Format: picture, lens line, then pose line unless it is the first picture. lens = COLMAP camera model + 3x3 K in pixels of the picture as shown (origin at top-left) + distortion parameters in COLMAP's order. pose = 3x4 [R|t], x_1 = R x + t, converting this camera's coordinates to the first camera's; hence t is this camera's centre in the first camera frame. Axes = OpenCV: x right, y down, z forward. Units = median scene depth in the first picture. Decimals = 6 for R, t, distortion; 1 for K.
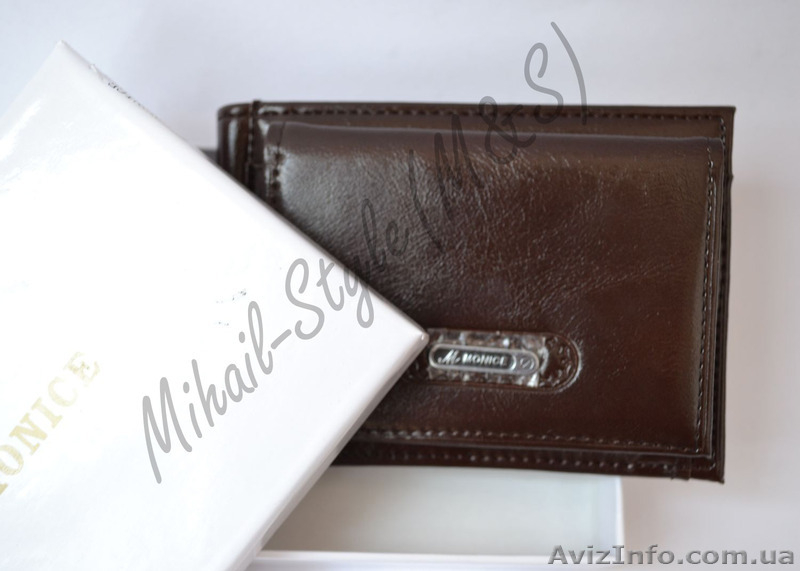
lens RADIAL K [[1134.1, 0, 400.8], [0, 1134.1, 282.9], [0, 0, 1]] dist [0.014759, 0.000000]
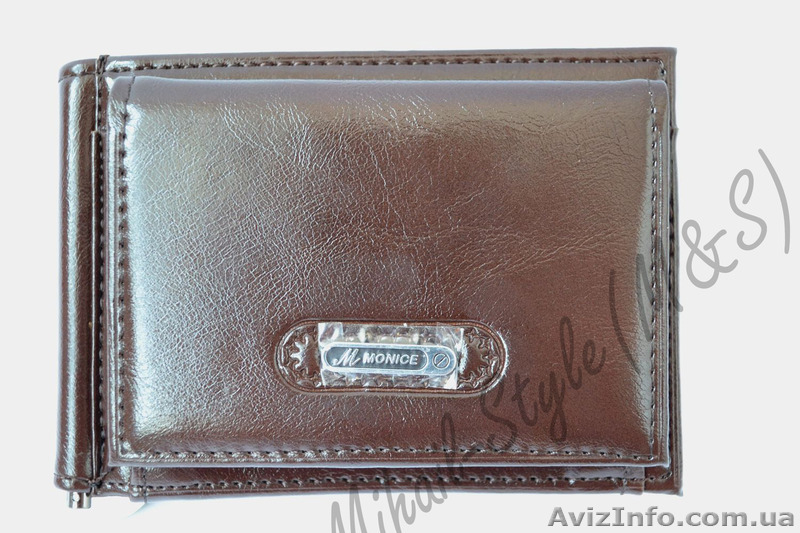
lens RADIAL K [[1157.5, 0, 400.0], [0, 1157.5, 268.7], [0, 0, 1]] dist [-0.073039, 0.000000]
pose [[0.997215, -0.034580, 0.066077, 0.028618], [0.036463, 0.998956, -0.027504, 0.026487], [-0.065057, 0.029837, 0.997435, 0.174283]]
